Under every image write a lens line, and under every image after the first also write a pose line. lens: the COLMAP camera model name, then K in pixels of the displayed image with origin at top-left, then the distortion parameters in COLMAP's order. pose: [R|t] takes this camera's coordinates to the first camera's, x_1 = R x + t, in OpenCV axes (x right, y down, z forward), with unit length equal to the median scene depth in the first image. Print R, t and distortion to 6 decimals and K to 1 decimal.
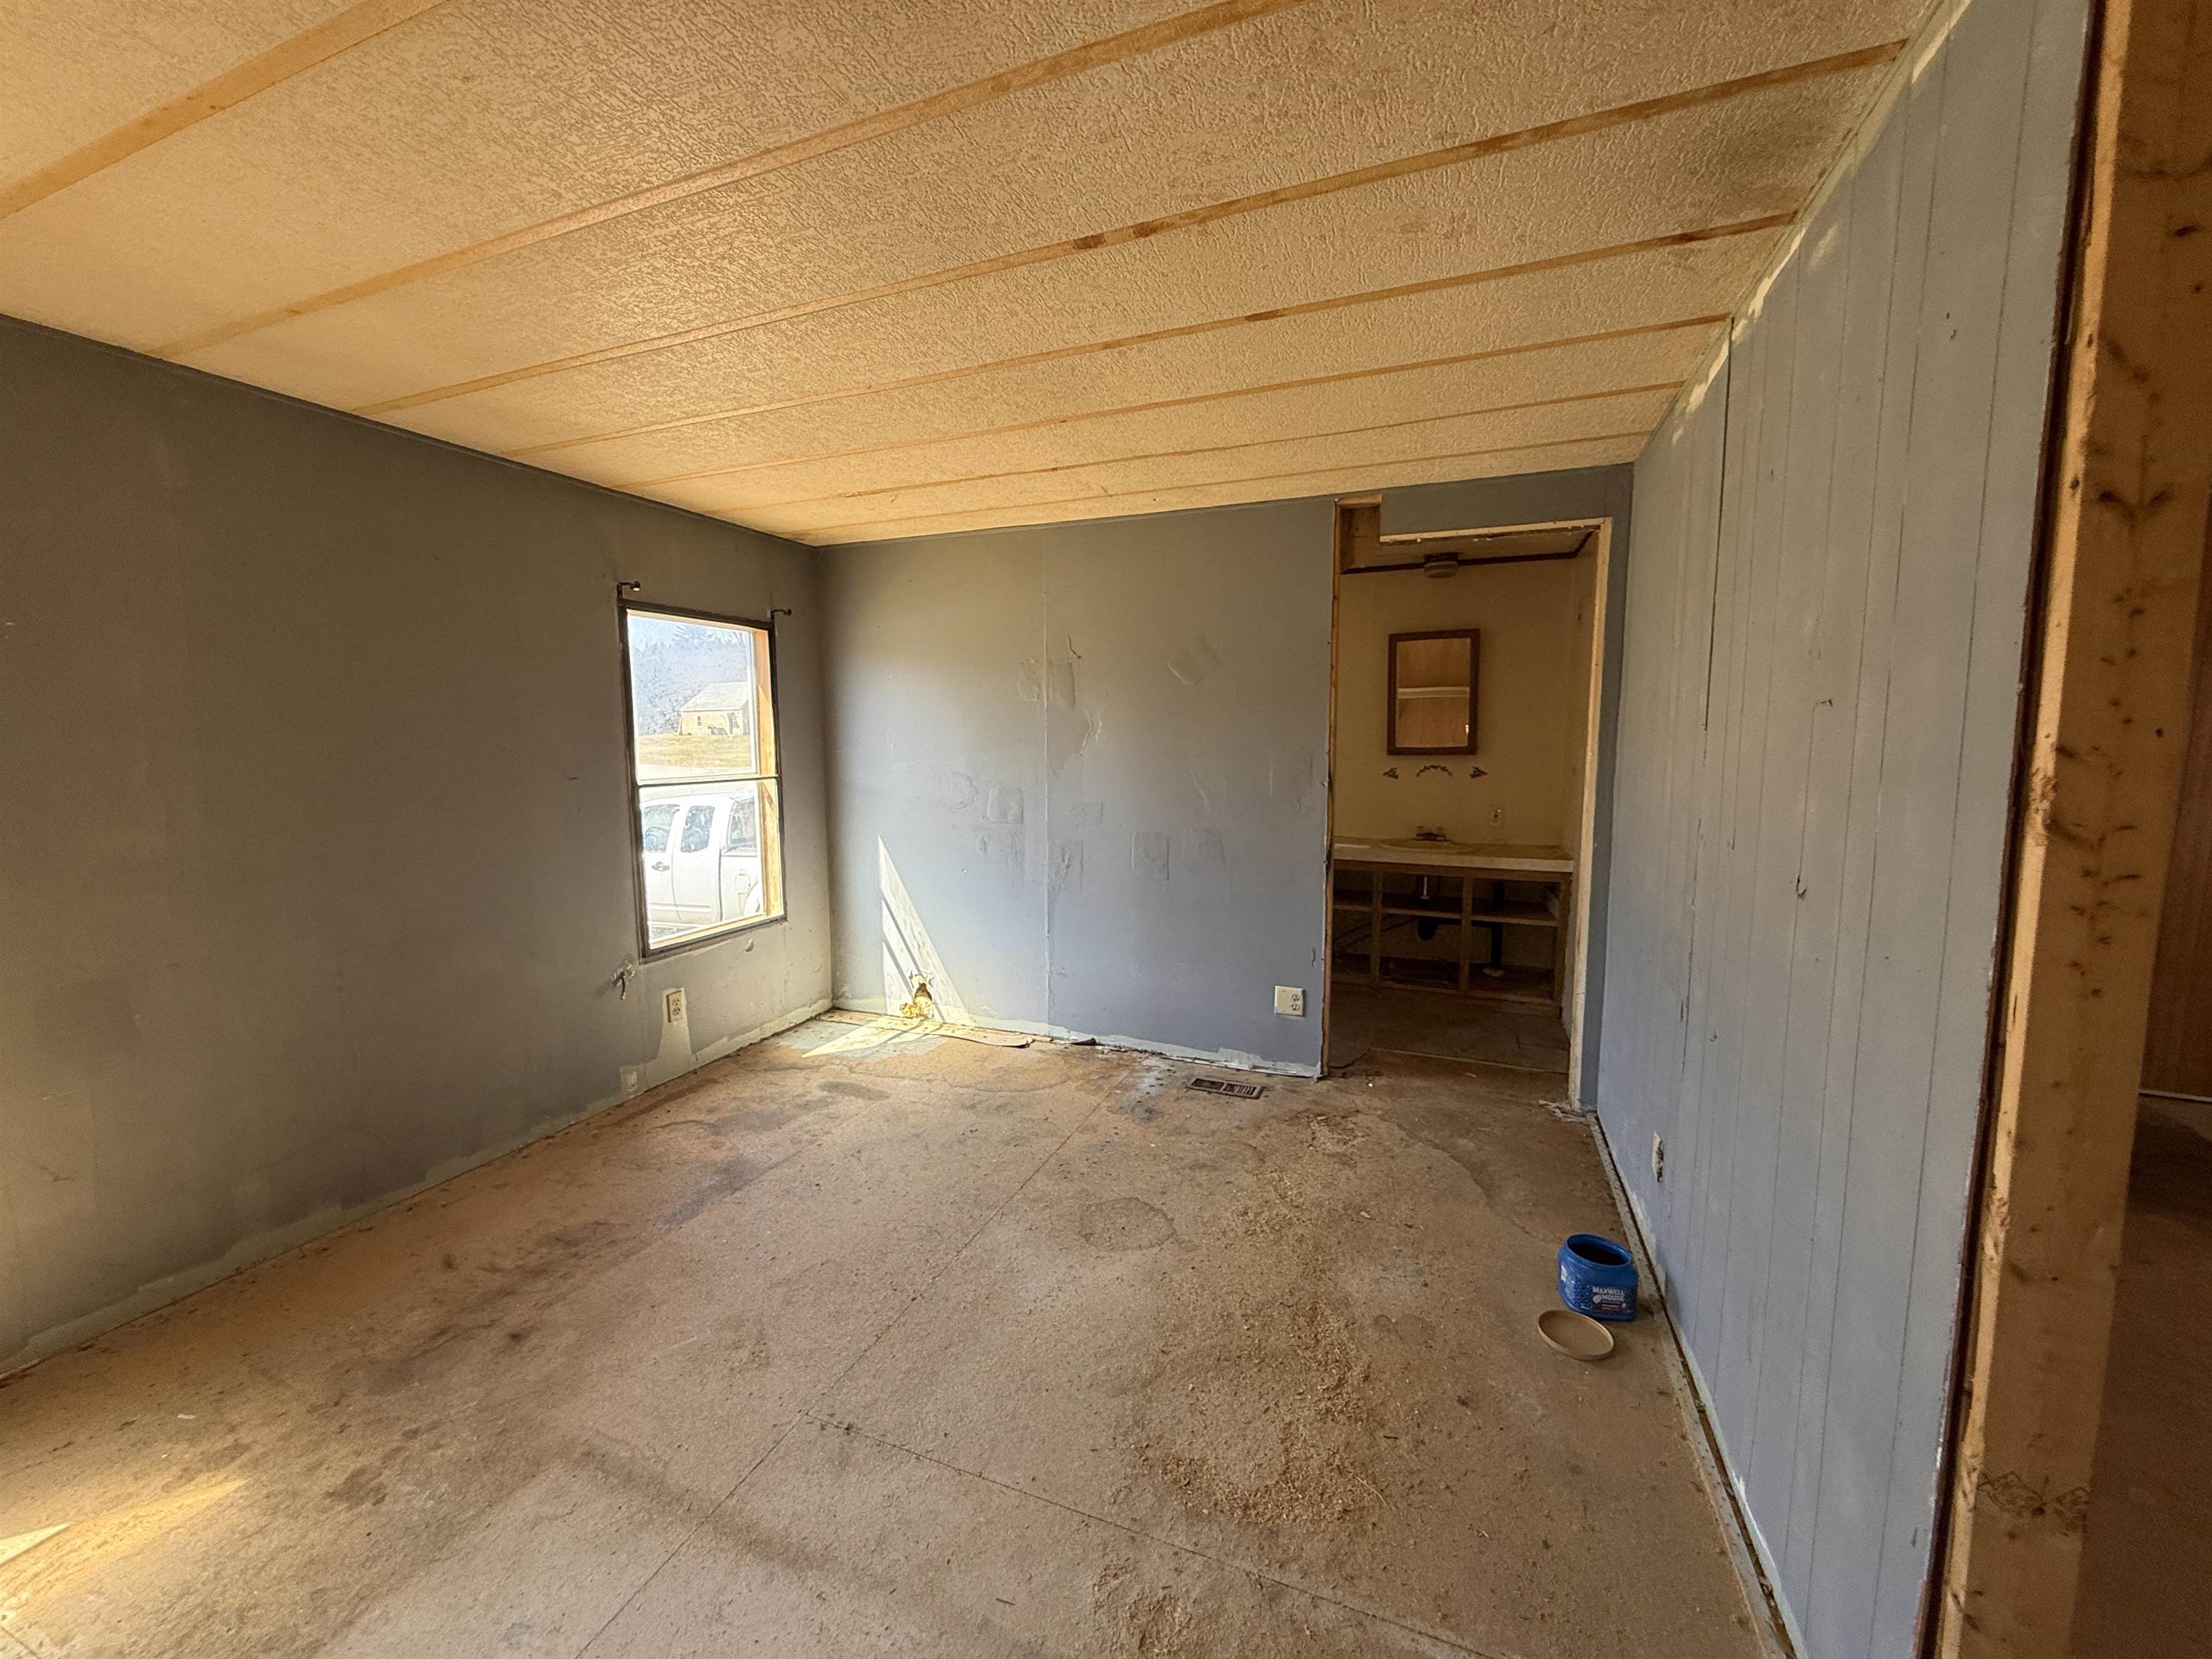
lens RADIAL K [[877.4, 0, 1102.2], [0, 877.4, 830.5], [0, 0, 1]] dist [-0.000852, -0.000386]
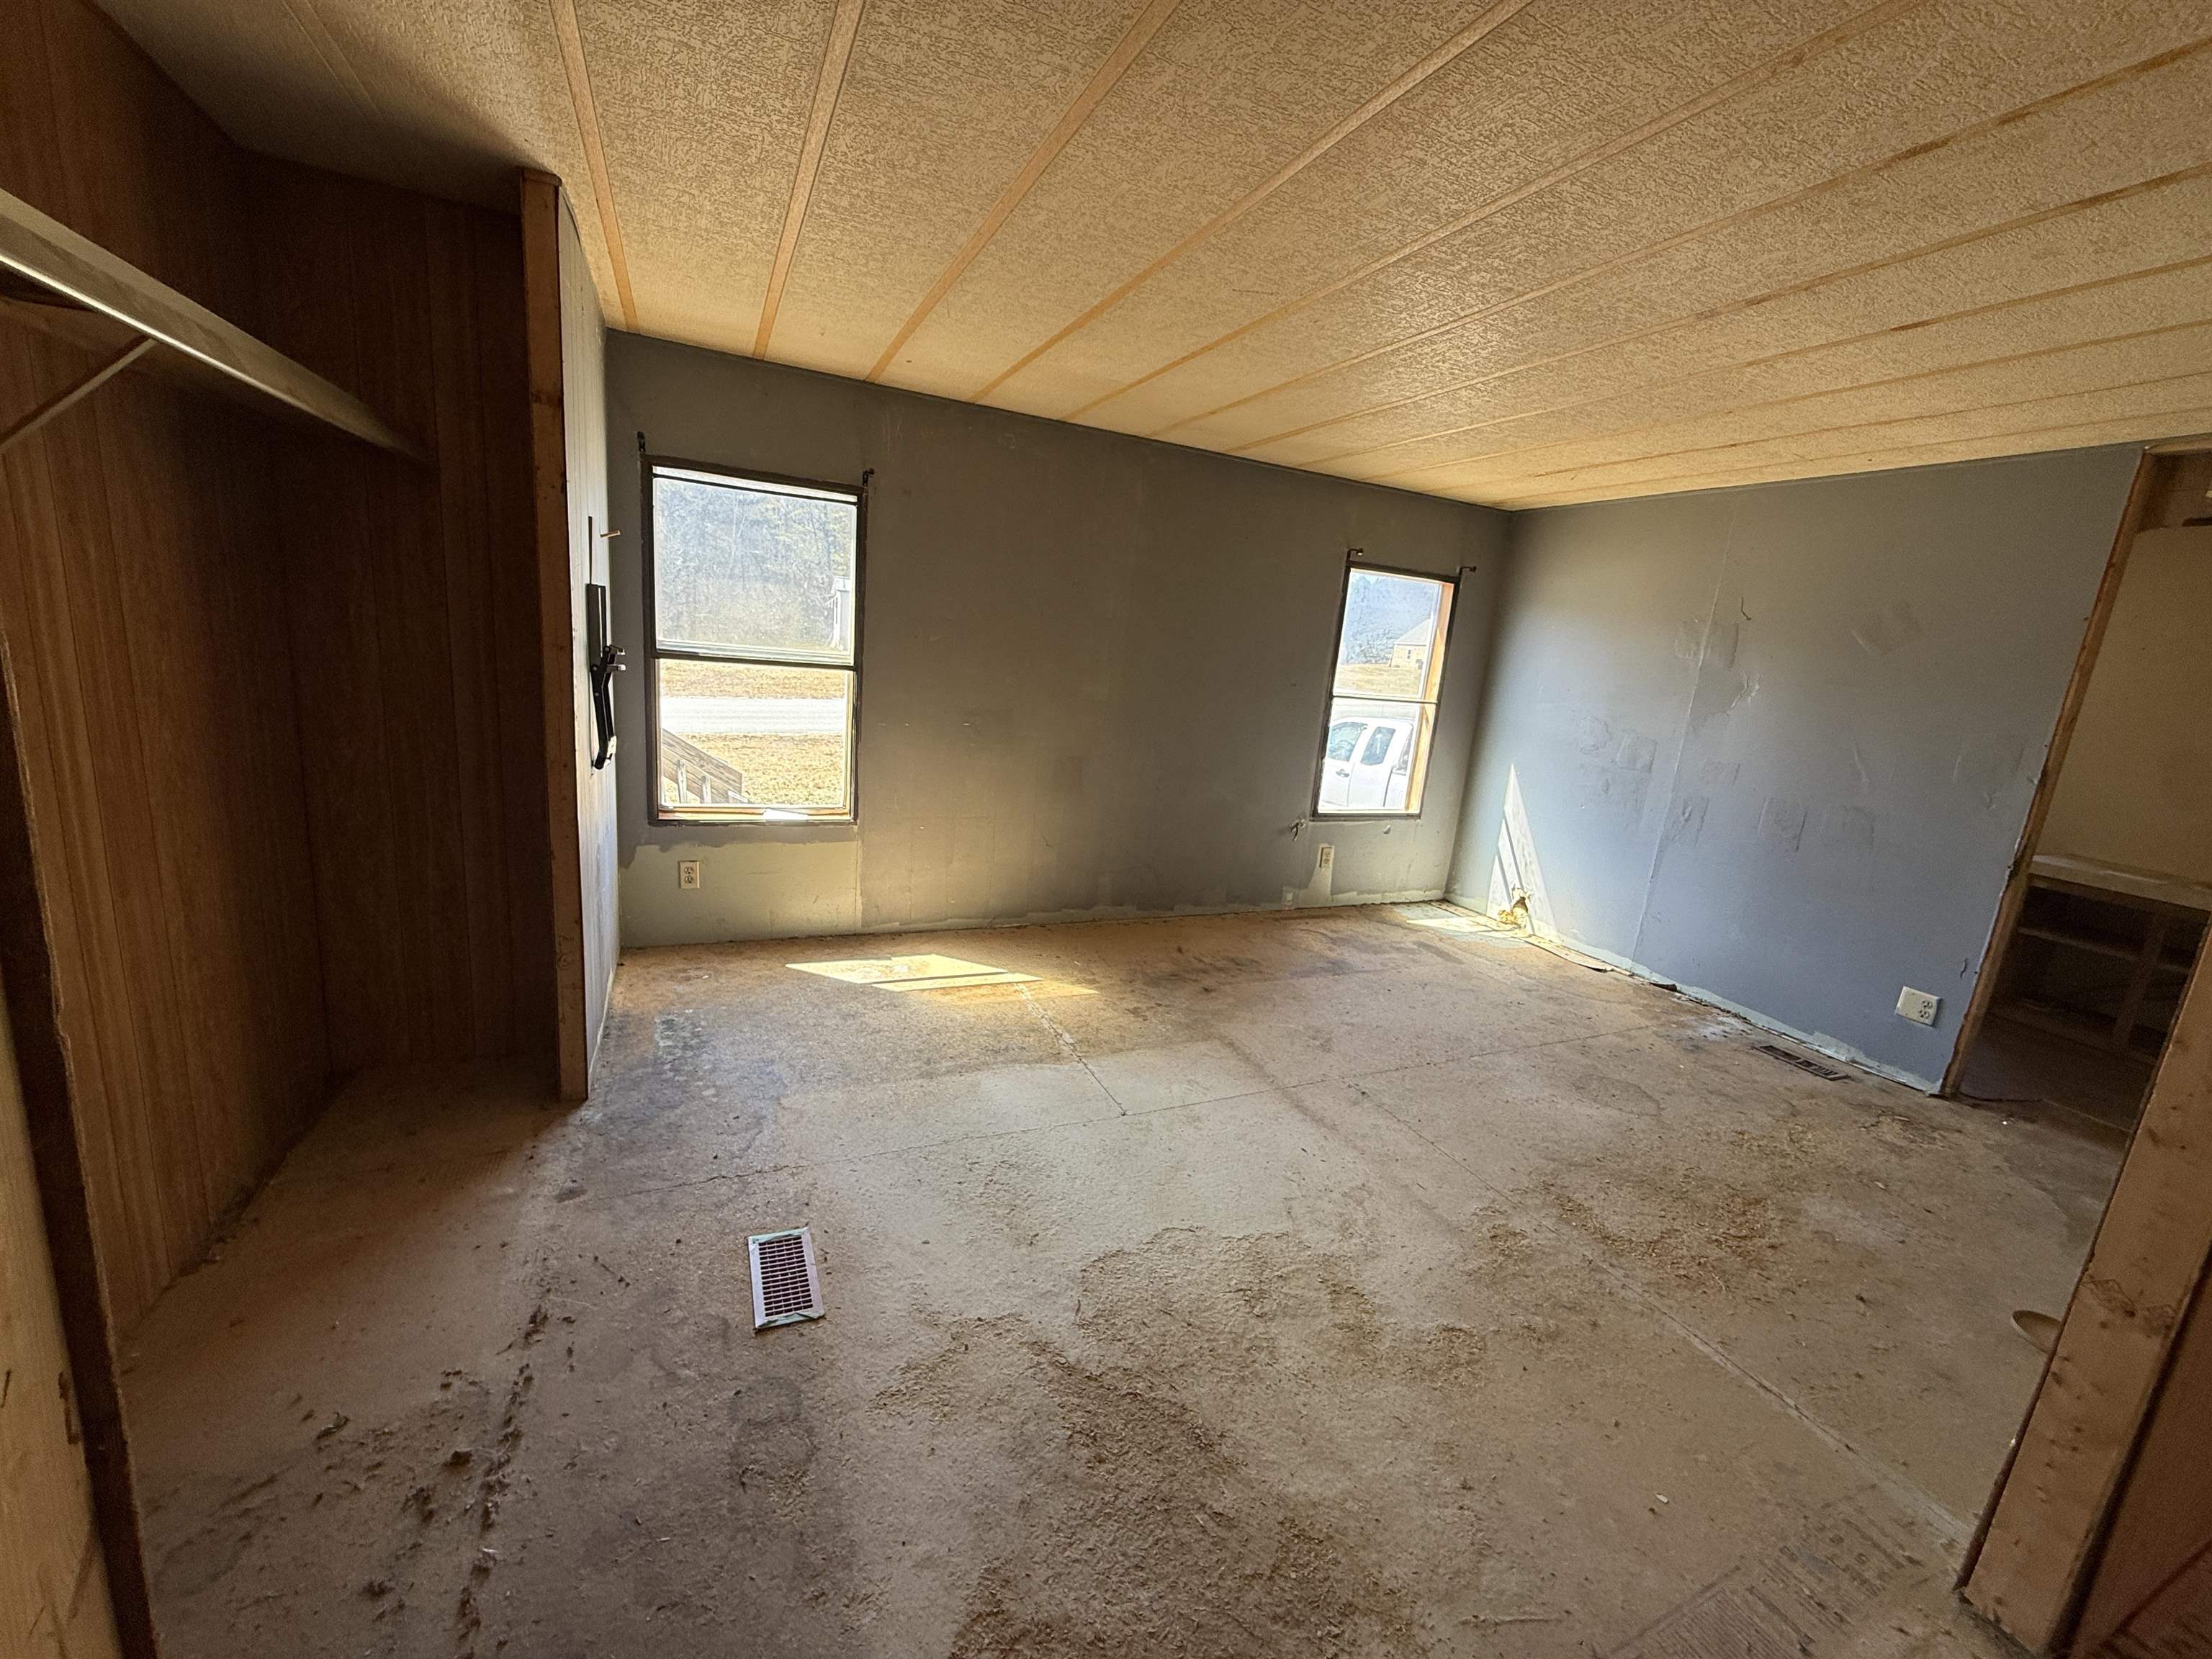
lens RADIAL K [[877.4, 0, 1101.4], [0, 877.4, 826.6], [0, 0, 1]] dist [-0.000852, -0.000386]
pose [[0.721073, 0.208443, -0.660761, 0.179942], [-0.164785, 0.977902, 0.128662, 0.035429], [0.672978, 0.016108, 0.739487, -0.293802]]
